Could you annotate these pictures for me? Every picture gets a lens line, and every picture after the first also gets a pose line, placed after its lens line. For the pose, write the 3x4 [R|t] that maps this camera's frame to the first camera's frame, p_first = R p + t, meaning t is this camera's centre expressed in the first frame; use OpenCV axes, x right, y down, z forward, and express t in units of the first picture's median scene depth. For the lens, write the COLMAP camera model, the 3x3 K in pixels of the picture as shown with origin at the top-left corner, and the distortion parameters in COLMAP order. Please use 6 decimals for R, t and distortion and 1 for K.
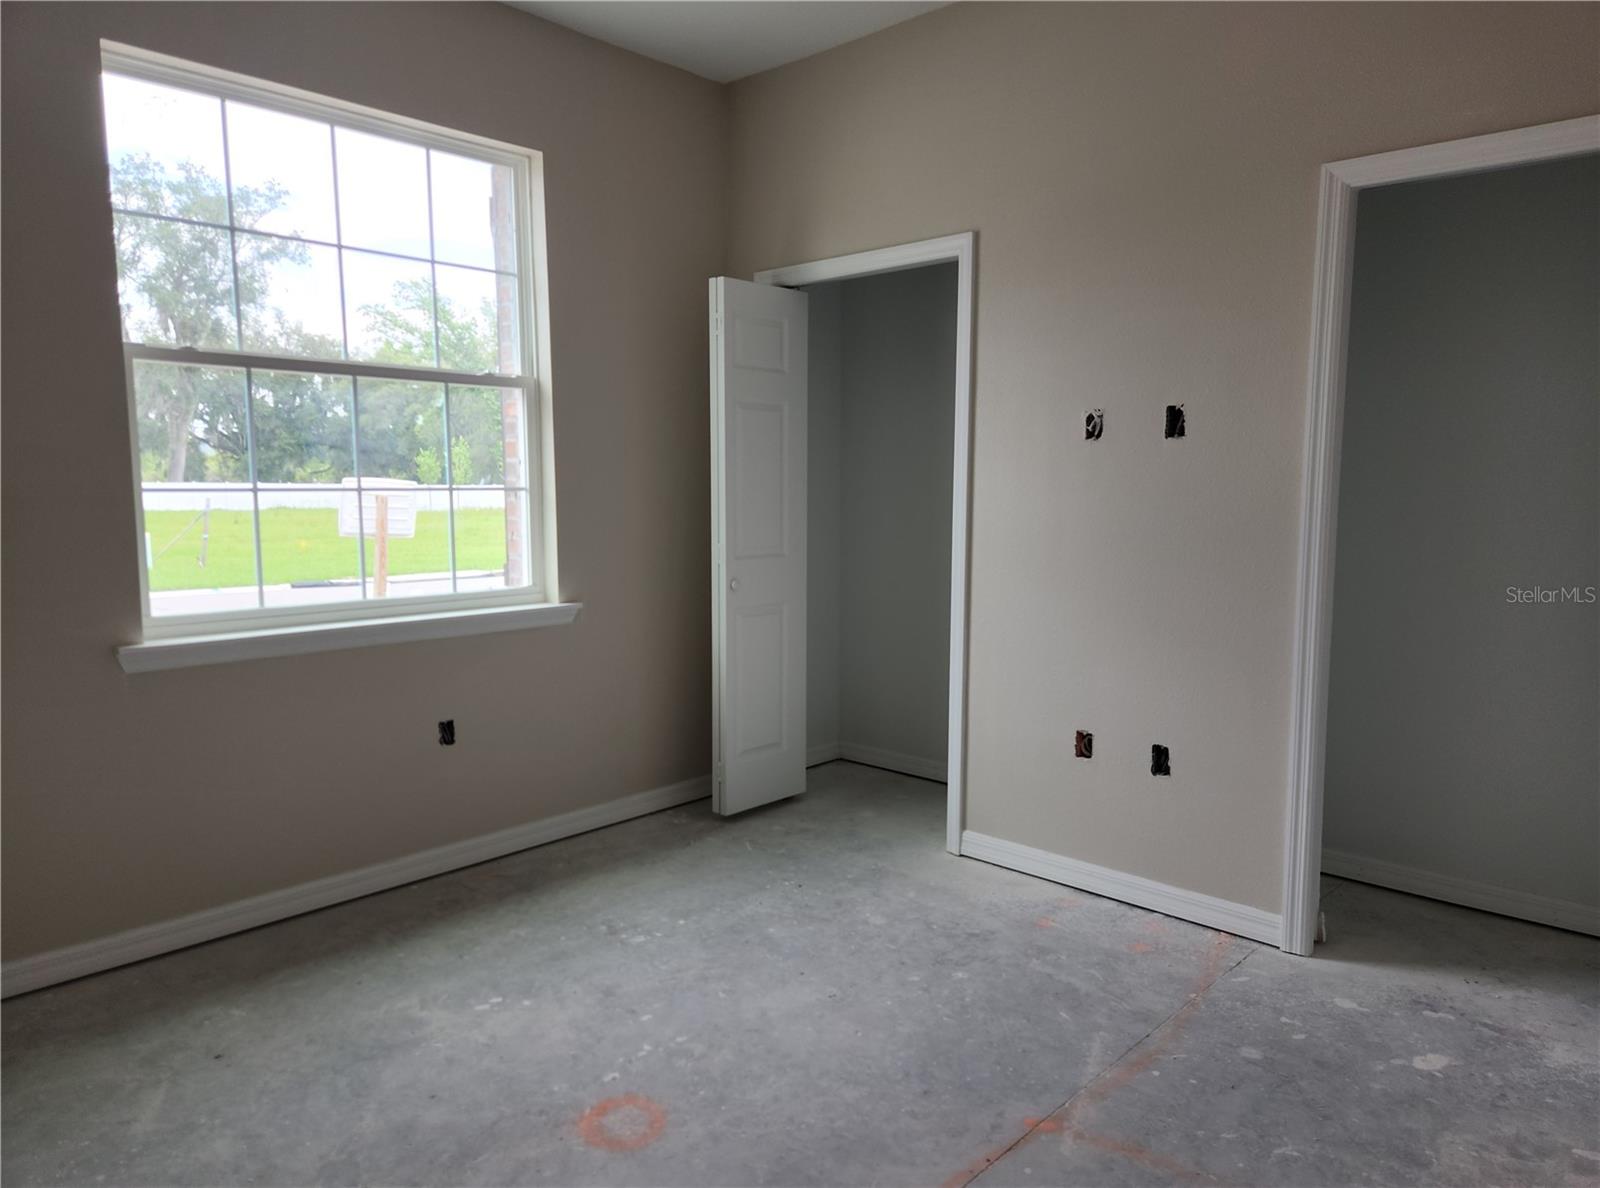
lens RADIAL K [[1086.9, 0, 802.3], [0, 1086.9, 600.0], [0, 0, 1]] dist [0.050296, -0.032525]
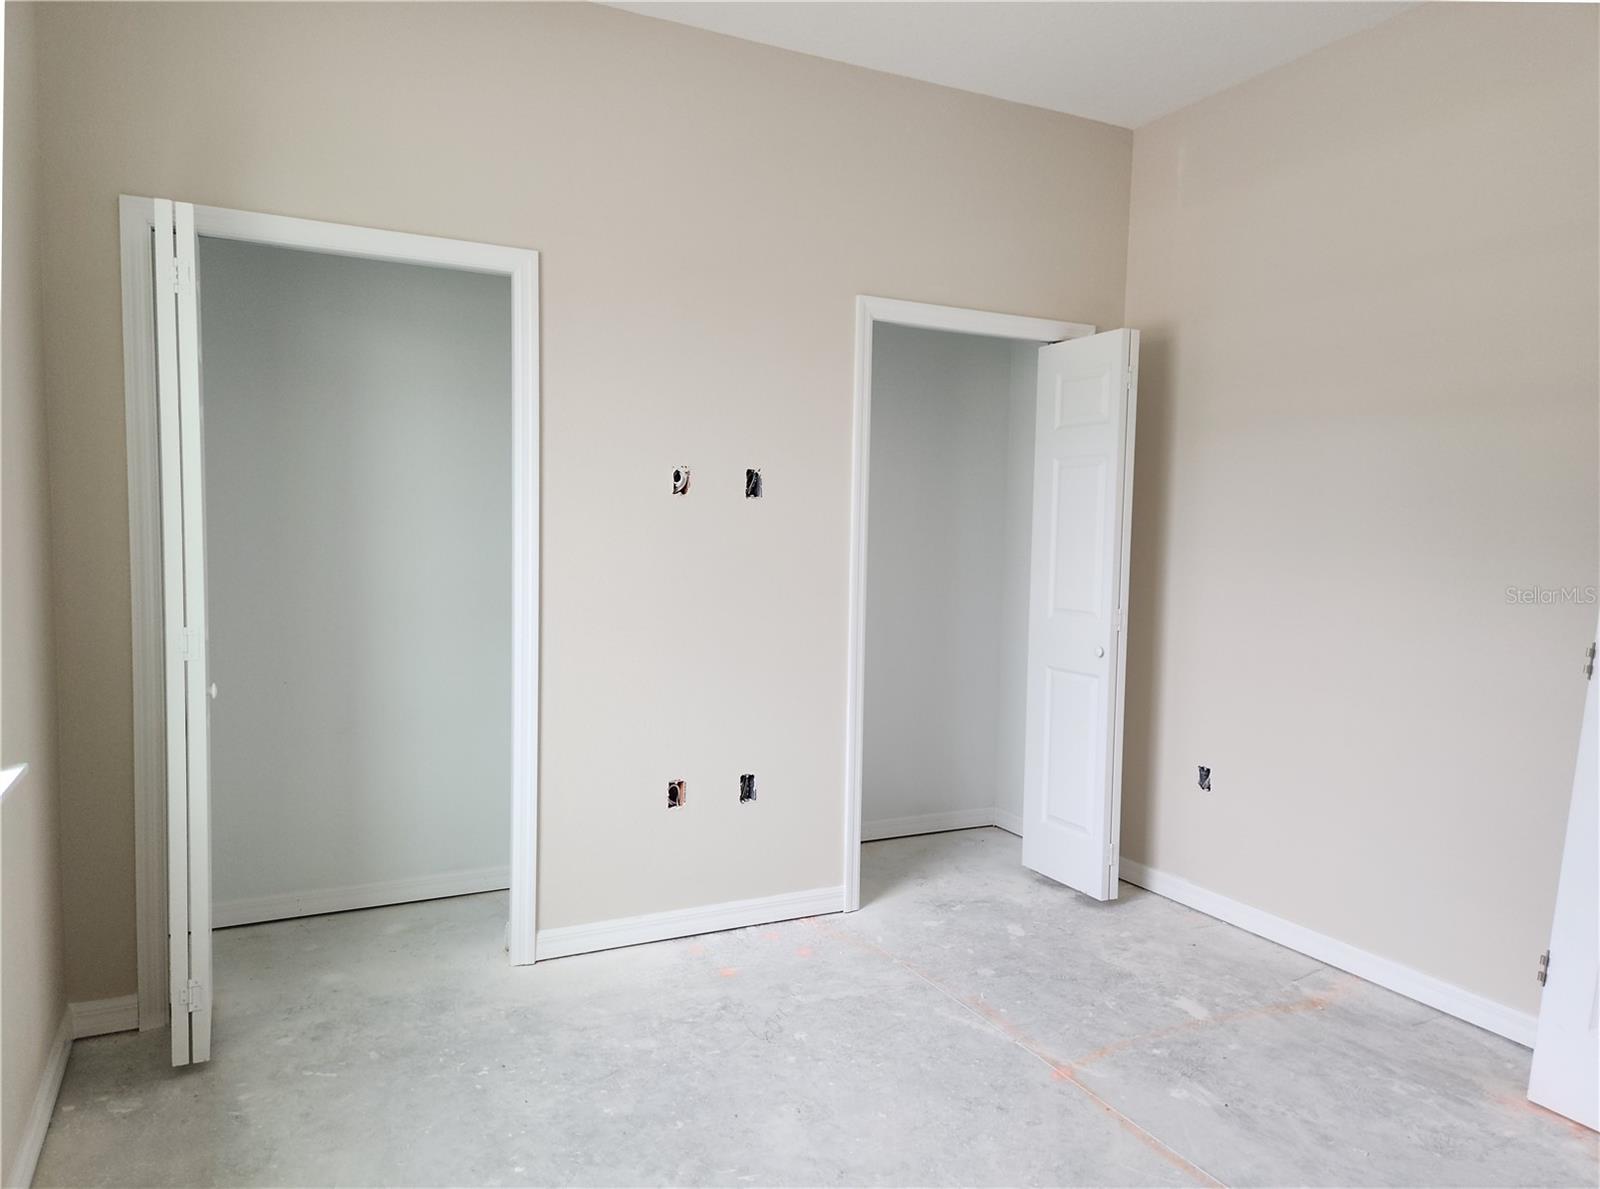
lens RADIAL K [[1086.9, 0, 802.8], [0, 1086.9, 592.9], [0, 0, 1]] dist [0.050296, -0.032525]
pose [[0.349713, -0.052204, 0.935401, -0.682157], [0.087761, 0.995881, 0.022769, -0.070293], [-0.932737, 0.074129, 0.352854, 0.555486]]
